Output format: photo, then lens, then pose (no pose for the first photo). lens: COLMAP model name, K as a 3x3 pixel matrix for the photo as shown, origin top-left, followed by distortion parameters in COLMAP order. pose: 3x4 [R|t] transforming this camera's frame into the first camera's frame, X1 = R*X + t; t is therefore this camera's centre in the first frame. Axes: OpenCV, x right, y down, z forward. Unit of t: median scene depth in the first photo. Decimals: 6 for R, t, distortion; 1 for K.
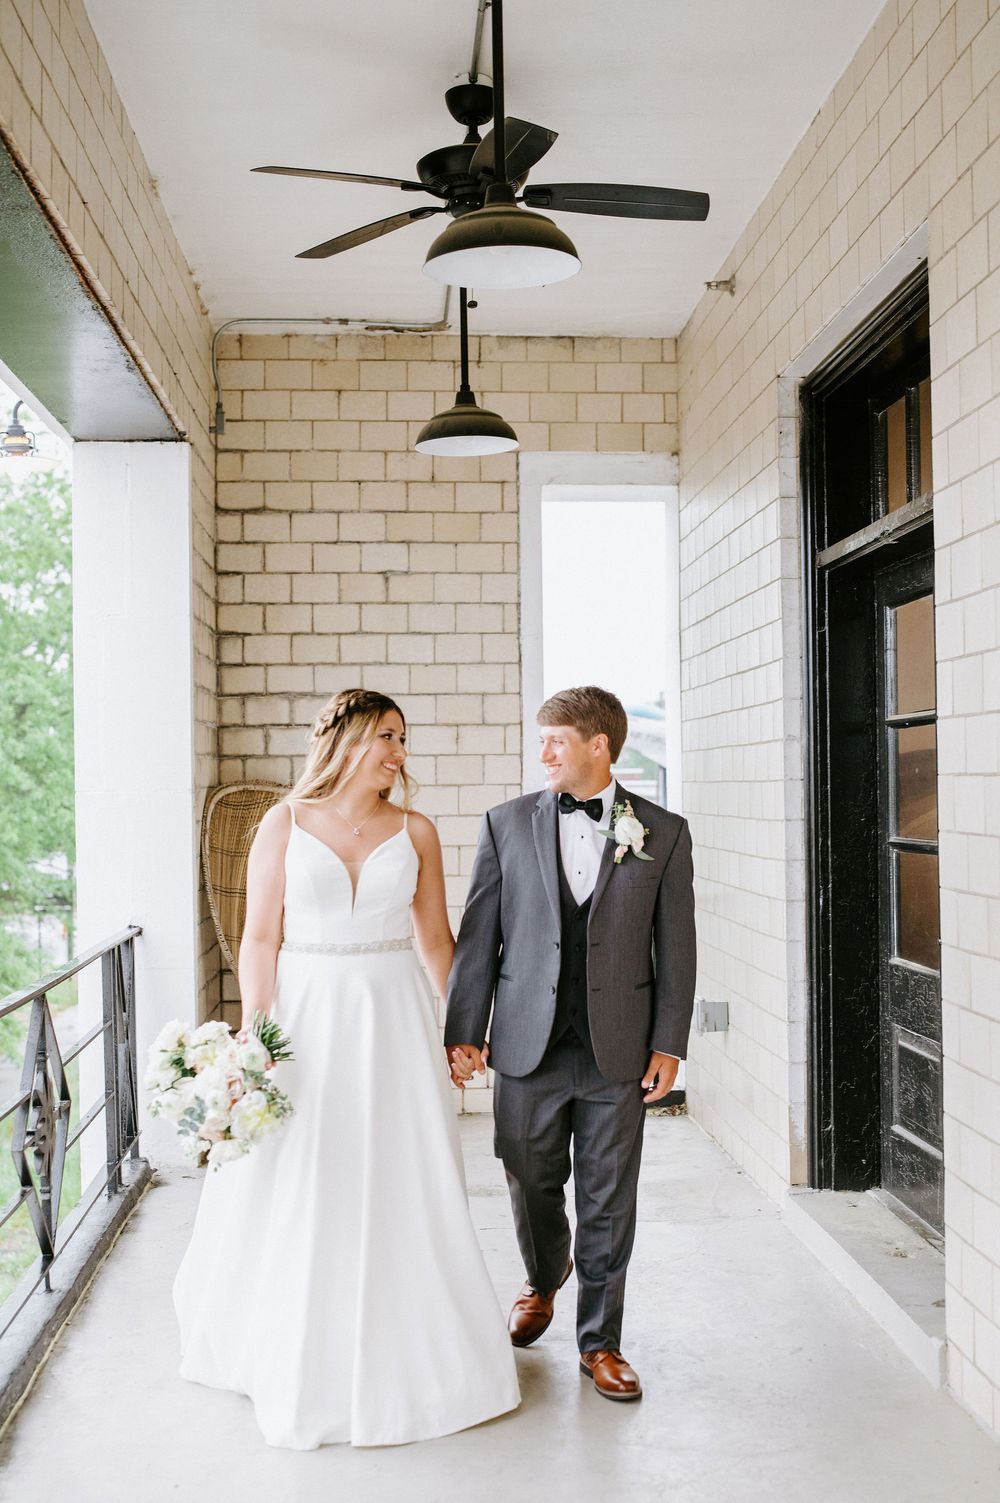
lens RADIAL K [[1708.5, 0, 502.0], [0, 1708.5, 793.1], [0, 0, 1]] dist [-0.022216, -0.003385]
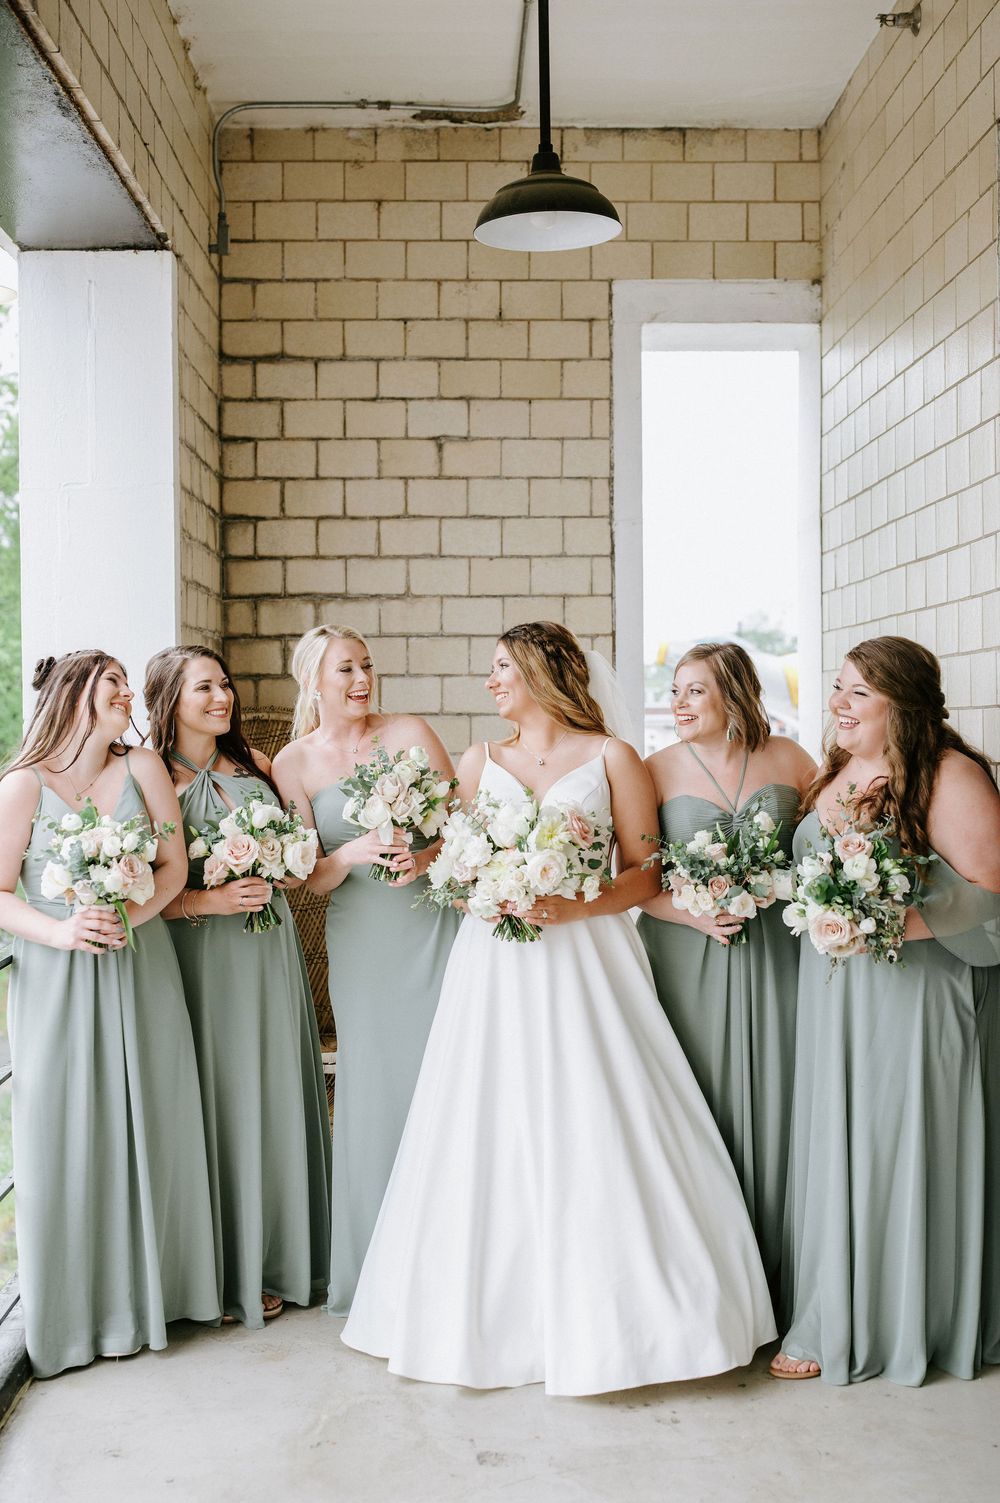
lens RADIAL K [[1708.5, 0, 502.0], [0, 1708.5, 793.1], [0, 0, 1]] dist [-0.022216, -0.003385]
pose [[0.999198, 0.004875, -0.039736, -0.008120], [-0.003361, 0.999270, 0.038066, 0.001784], [0.039893, -0.037902, 0.998485, 0.224491]]
